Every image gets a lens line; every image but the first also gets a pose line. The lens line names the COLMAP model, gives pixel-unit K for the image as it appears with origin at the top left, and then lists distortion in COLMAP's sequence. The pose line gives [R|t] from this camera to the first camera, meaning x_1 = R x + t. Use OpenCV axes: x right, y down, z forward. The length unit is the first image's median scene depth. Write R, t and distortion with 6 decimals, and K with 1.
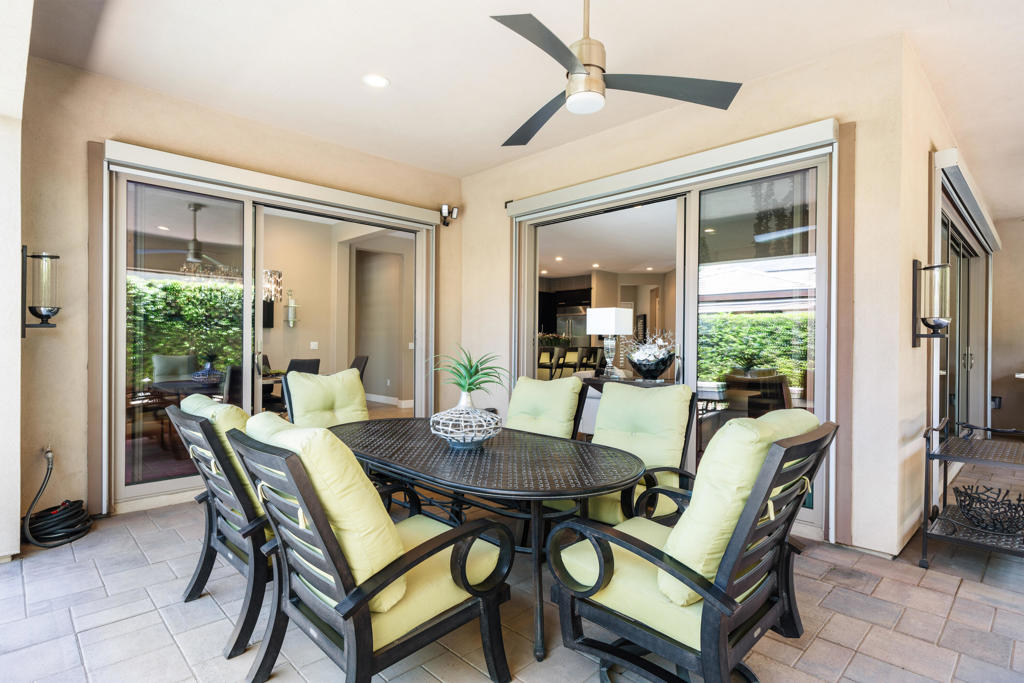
lens RADIAL K [[555.7, 0, 512.0], [0, 555.7, 341.5], [0, 0, 1]] dist [-0.001115, -0.000605]
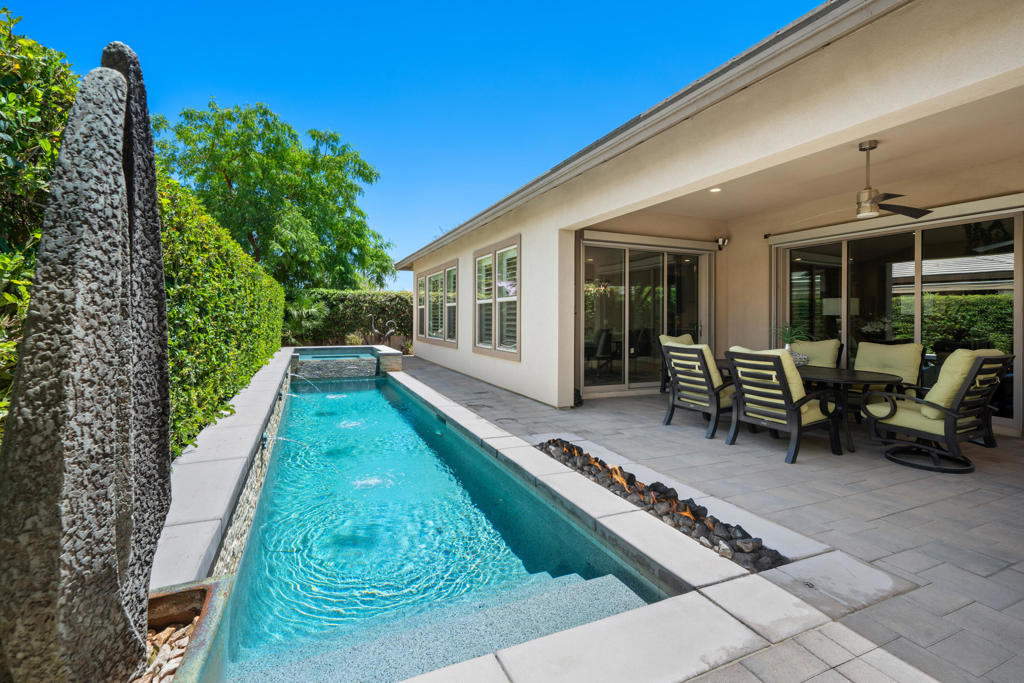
lens RADIAL K [[450.1, 0, 493.6], [0, 450.1, 316.4], [0, 0, 1]] dist [0.000011, -0.000026]
pose [[0.923811, -0.002910, -0.382839, -0.311542], [0.001628, 0.999992, -0.003672, -0.008141], [0.382846, 0.002769, 0.923808, -0.691547]]
